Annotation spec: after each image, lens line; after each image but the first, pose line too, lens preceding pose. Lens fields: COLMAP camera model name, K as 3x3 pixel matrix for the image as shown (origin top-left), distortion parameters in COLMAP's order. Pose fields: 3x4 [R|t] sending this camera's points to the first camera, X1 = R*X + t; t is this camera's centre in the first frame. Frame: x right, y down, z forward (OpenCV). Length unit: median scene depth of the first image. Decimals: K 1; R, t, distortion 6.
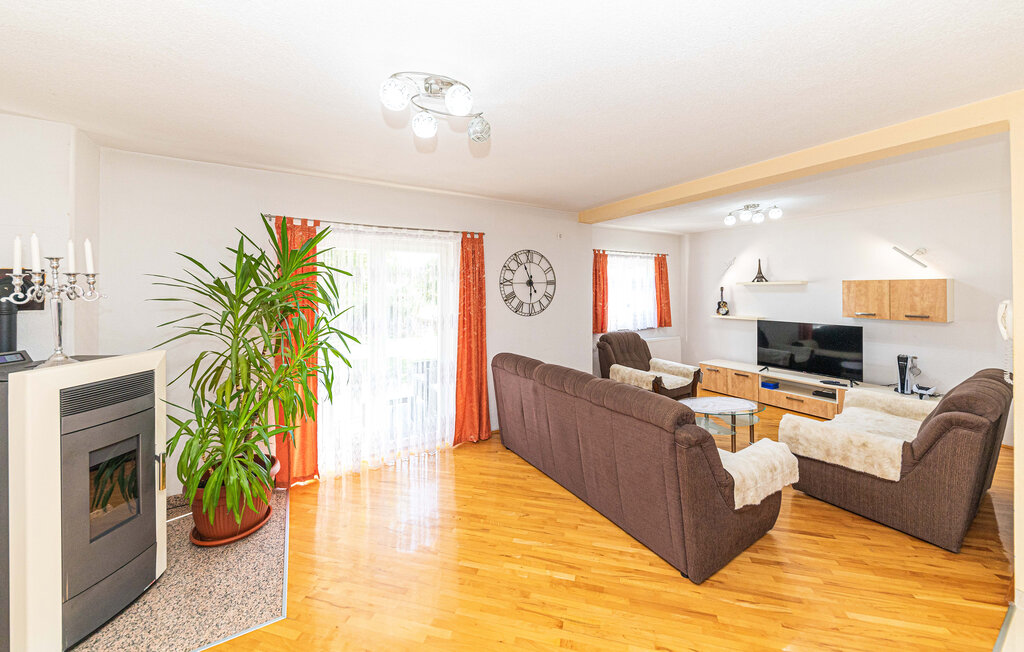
lens RADIAL K [[360.5, 0, 511.2], [0, 360.5, 282.5], [0, 0, 1]] dist [0.002238, -0.002666]
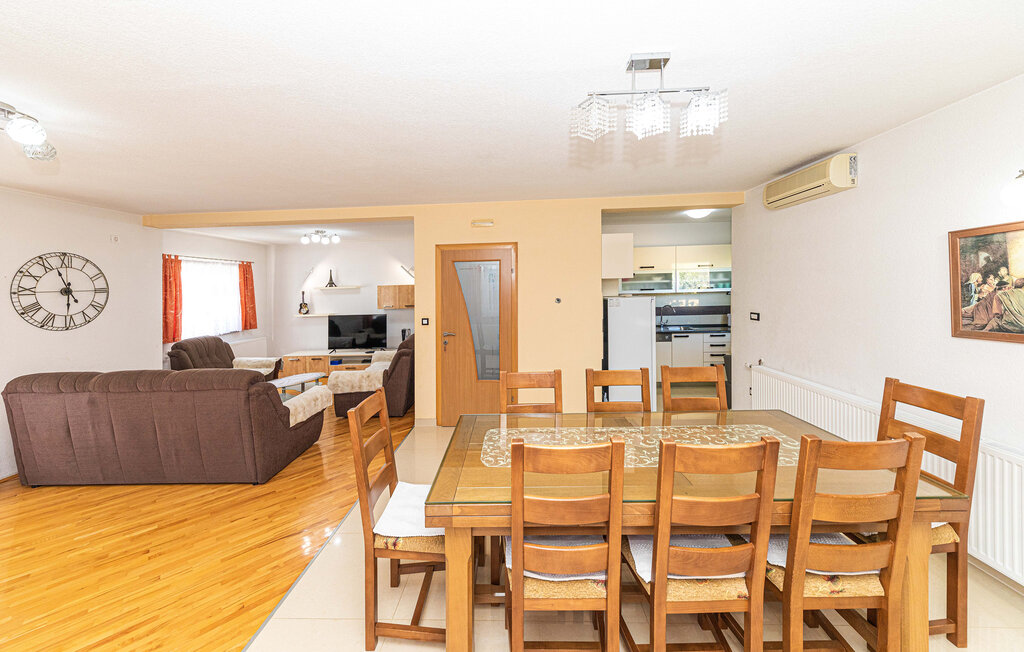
lens RADIAL K [[360.5, 0, 511.2], [0, 360.5, 282.5], [0, 0, 1]] dist [0.002238, -0.002666]
pose [[0.527287, 0.001775, 0.849686, -0.117060], [0.006248, 0.999963, -0.005967, -0.008269], [-0.849665, 0.008455, 0.527256, -0.345921]]
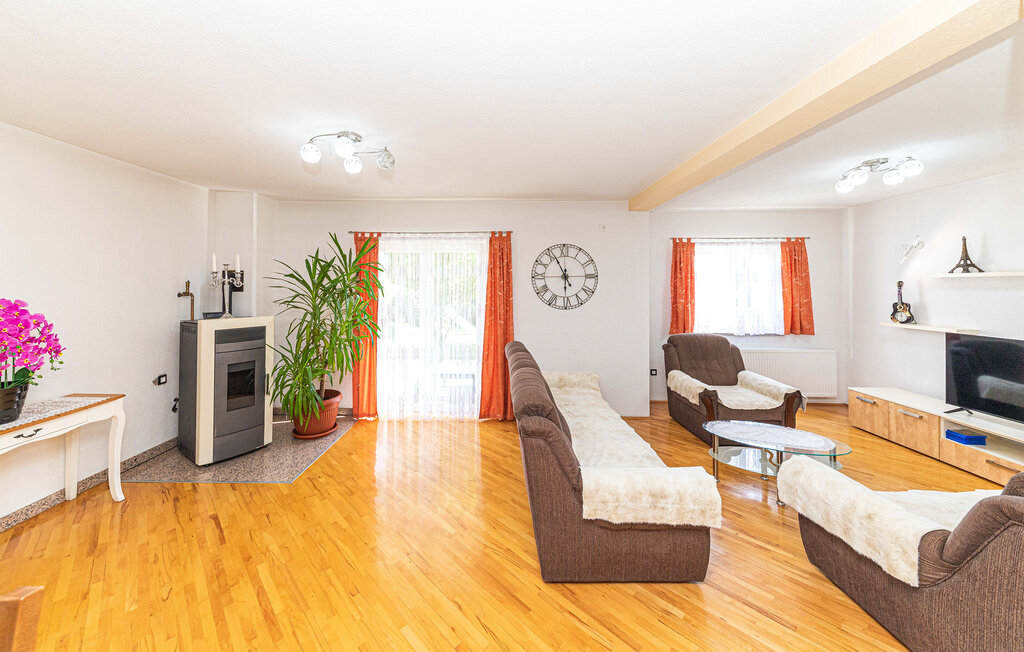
lens RADIAL K [[362.2, 0, 499.3], [0, 362.2, 274.1], [0, 0, 1]] dist [0.001187, 0.000050]
pose [[0.848364, -0.011449, -0.529289, 0.436559], [0.004406, 0.999884, -0.014566, 0.008291], [0.529395, 0.010025, 0.848316, 0.043649]]
